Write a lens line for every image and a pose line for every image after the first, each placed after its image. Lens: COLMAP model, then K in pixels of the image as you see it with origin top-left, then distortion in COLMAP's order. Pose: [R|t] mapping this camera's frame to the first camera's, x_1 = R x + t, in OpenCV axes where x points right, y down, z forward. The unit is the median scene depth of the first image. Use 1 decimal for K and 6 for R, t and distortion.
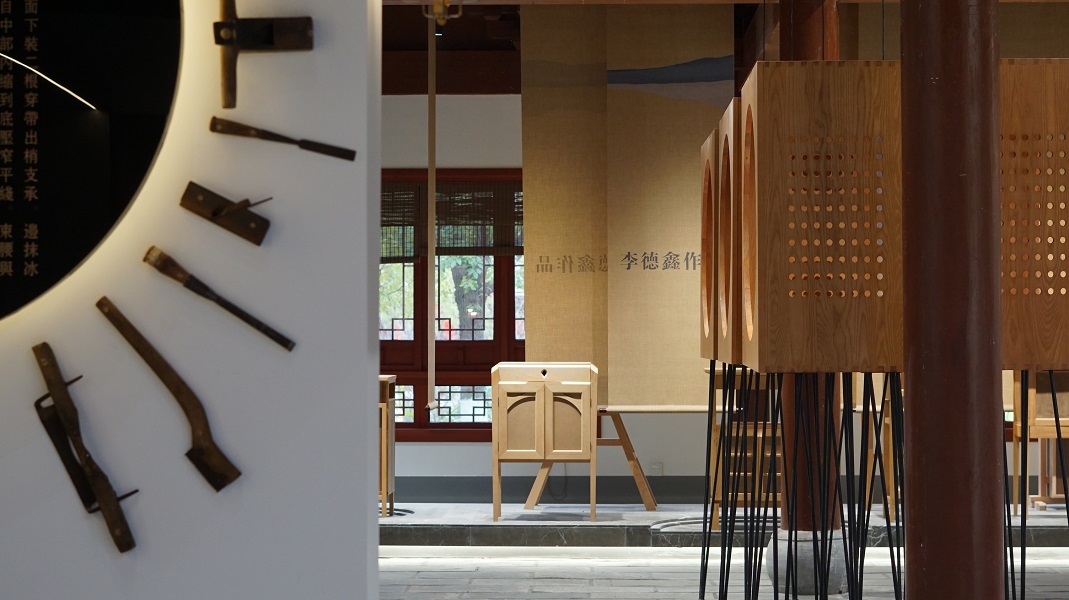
lens RADIAL K [[2355.2, 0, 532.4], [0, 2355.2, 305.8], [0, 0, 1]] dist [-0.018827, 0.000000]
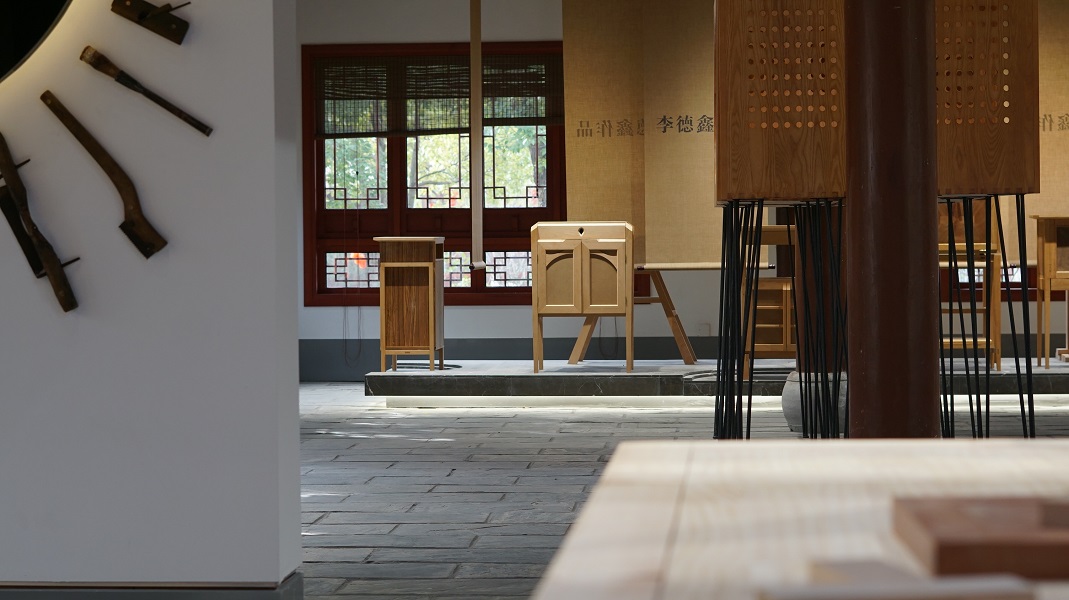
lens RADIAL K [[2355.2, 0, 533.6], [0, 2355.2, 304.1], [0, 0, 1]] dist [-0.018827, 0.000000]
pose [[0.998689, -0.007600, -0.050624, 0.045736], [0.009670, 0.999122, 0.040765, 0.022505], [0.050270, -0.041201, 0.997885, -0.058189]]
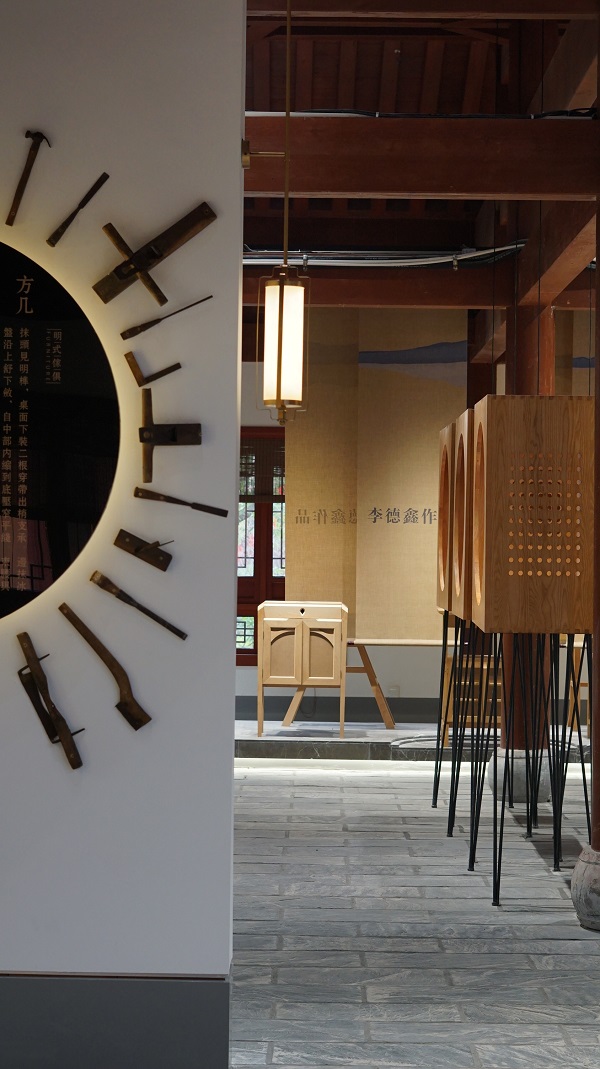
lens RADIAL K [[2355.2, 0, 347.9], [0, 2355.2, 514.2], [0, 0, 1]] dist [-0.018827, 0.000000]
pose [[0.999154, 0.015437, 0.038120, -0.022335], [-0.015482, 0.999880, 0.000877, -0.026635], [-0.038102, -0.001467, 0.999273, -0.220858]]
